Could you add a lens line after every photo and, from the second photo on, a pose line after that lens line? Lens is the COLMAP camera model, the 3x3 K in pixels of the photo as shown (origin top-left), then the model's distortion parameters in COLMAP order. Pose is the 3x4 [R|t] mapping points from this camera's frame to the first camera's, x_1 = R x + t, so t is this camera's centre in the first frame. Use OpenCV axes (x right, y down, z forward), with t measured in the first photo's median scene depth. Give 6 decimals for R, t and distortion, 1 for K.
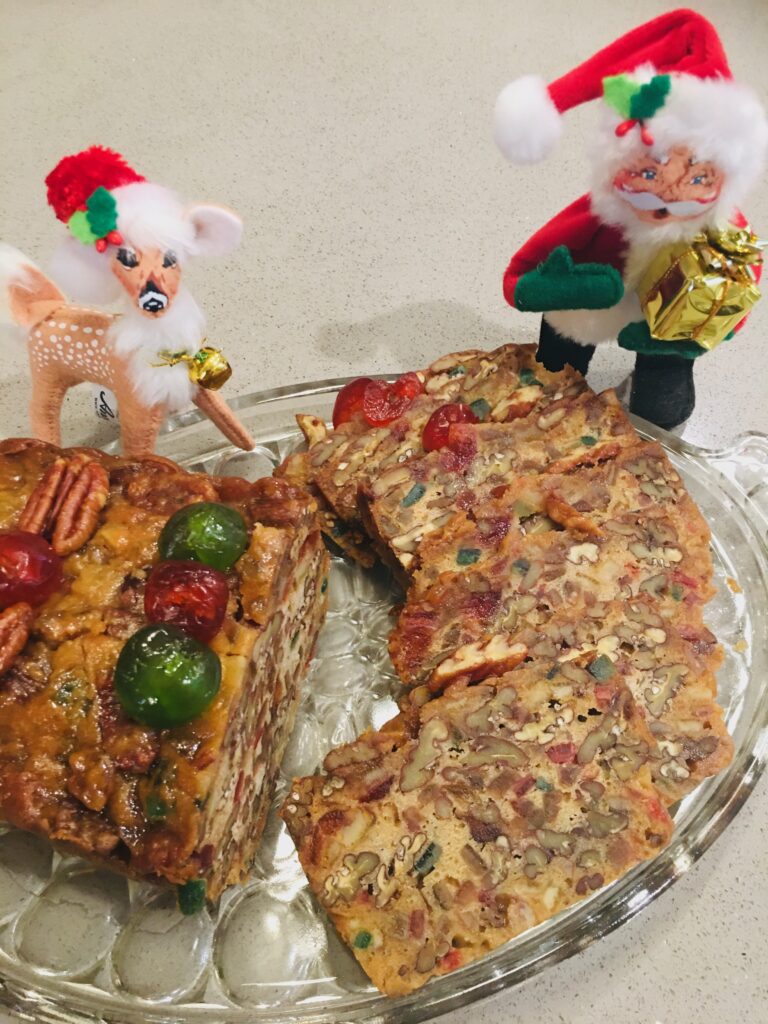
lens RADIAL K [[884.0, 0, 378.5], [0, 884.0, 500.0], [0, 0, 1]] dist [0.074990, -0.101283]
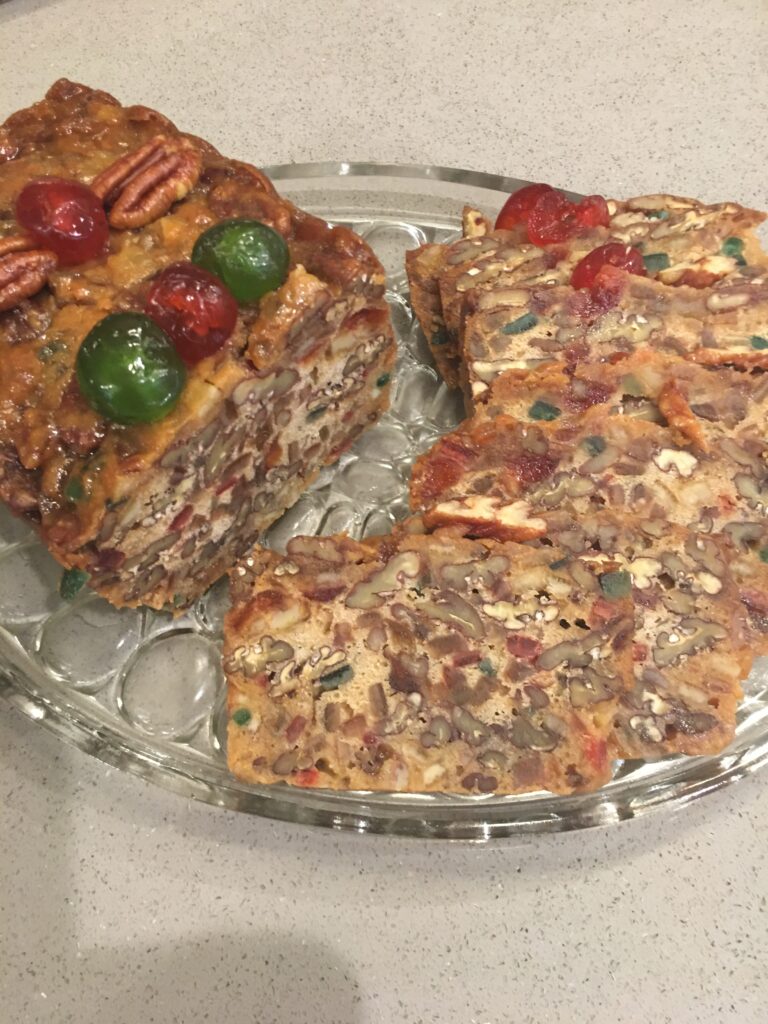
lens RADIAL K [[884.0, 0, 394.1], [0, 884.0, 504.7], [0, 0, 1]] dist [0.074990, -0.101283]
pose [[0.879520, 0.407739, -0.245344, 0.248791], [-0.365762, 0.909060, 0.199570, 0.030780], [0.304405, -0.085788, 0.948672, 0.149708]]
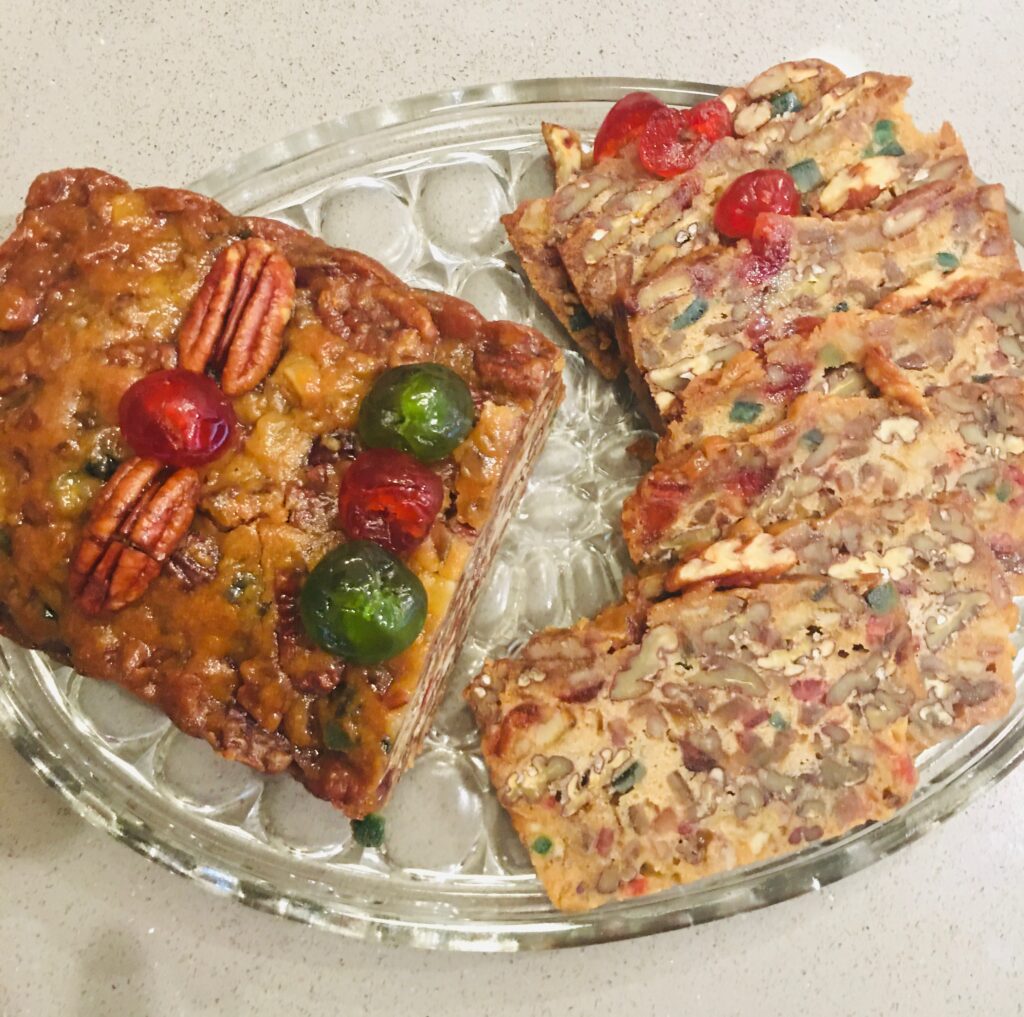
lens RADIAL K [[1179.7, 0, 508.6], [0, 1179.7, 403.3], [0, 0, 1]] dist [0.051747, 0.000000]
pose [[0.987178, 0.159575, -0.004032, -0.108623], [-0.144944, 0.906676, 0.396144, -0.354469], [0.066870, -0.390480, 0.918179, 0.066245]]
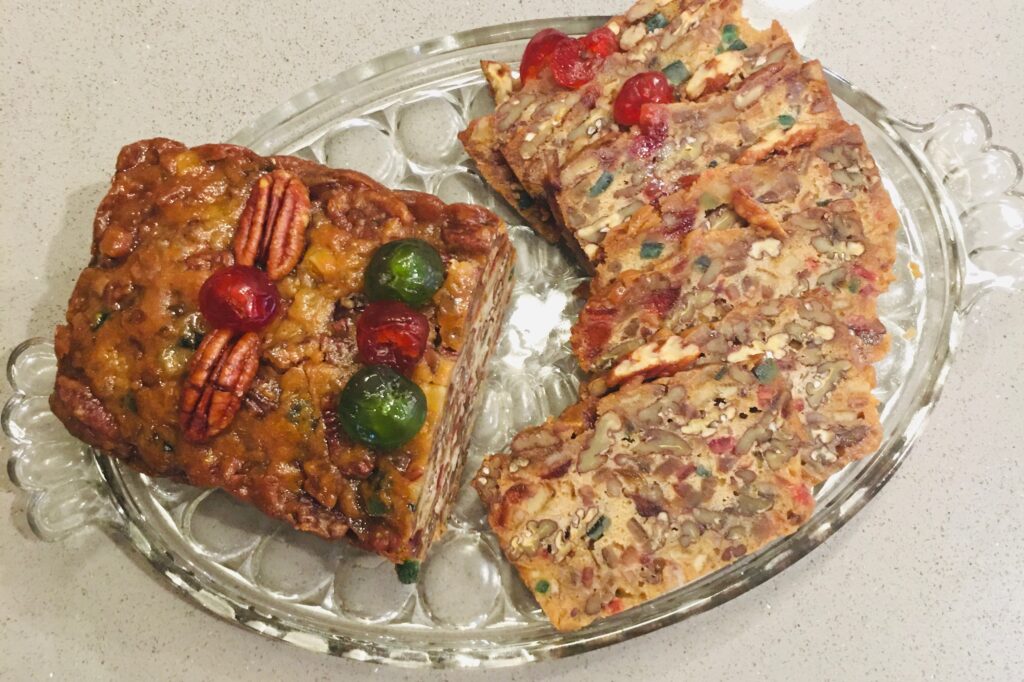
lens RADIAL K [[1173.0, 0, 510.3], [0, 1173.0, 275.3], [0, 0, 1]] dist [0.058739, 0.000000]
pose [[0.998801, 0.026841, -0.040935, -0.006370], [-0.010697, 0.935733, 0.352546, -0.436129], [0.047767, -0.351686, 0.934899, -0.327127]]
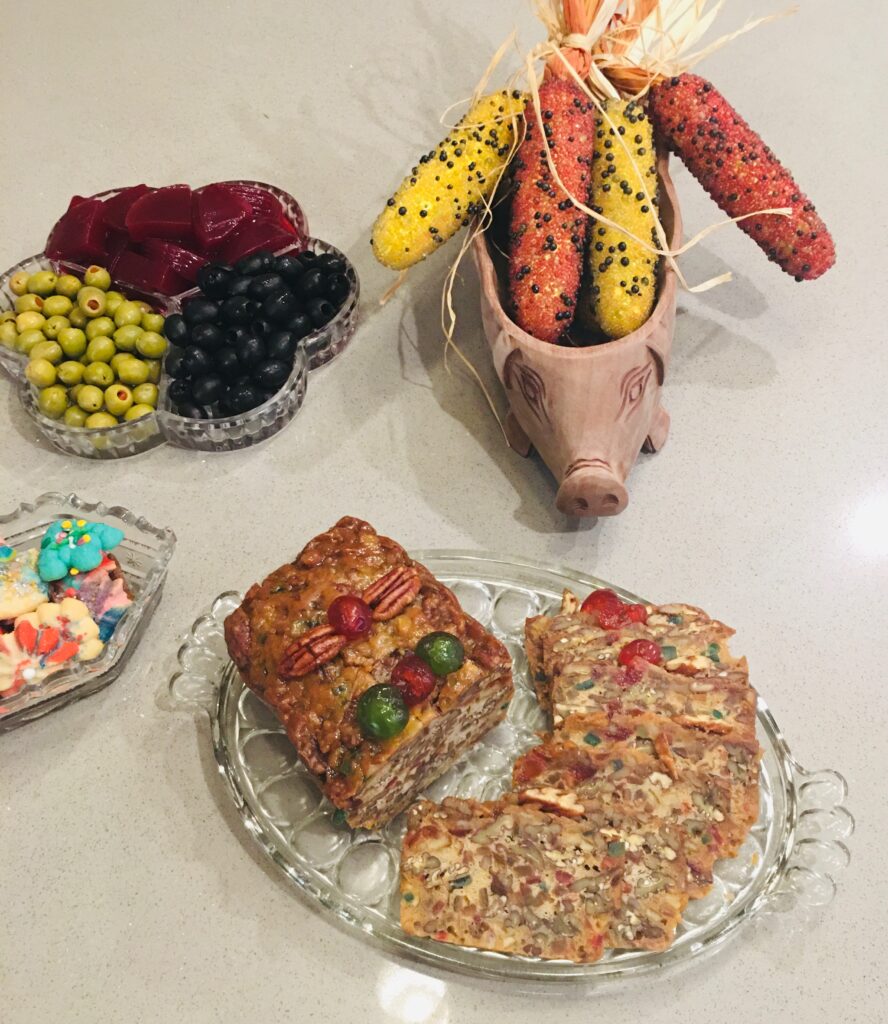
lens RADIAL K [[1078.2, 0, 467.6], [0, 1078.2, 481.2], [0, 0, 1]] dist [0.053579, 0.000000]
pose [[0.820397, 0.459920, -0.339738, 0.399832], [-0.462556, 0.883106, 0.078526, -0.426967], [0.336141, 0.092725, 0.937236, -0.981700]]
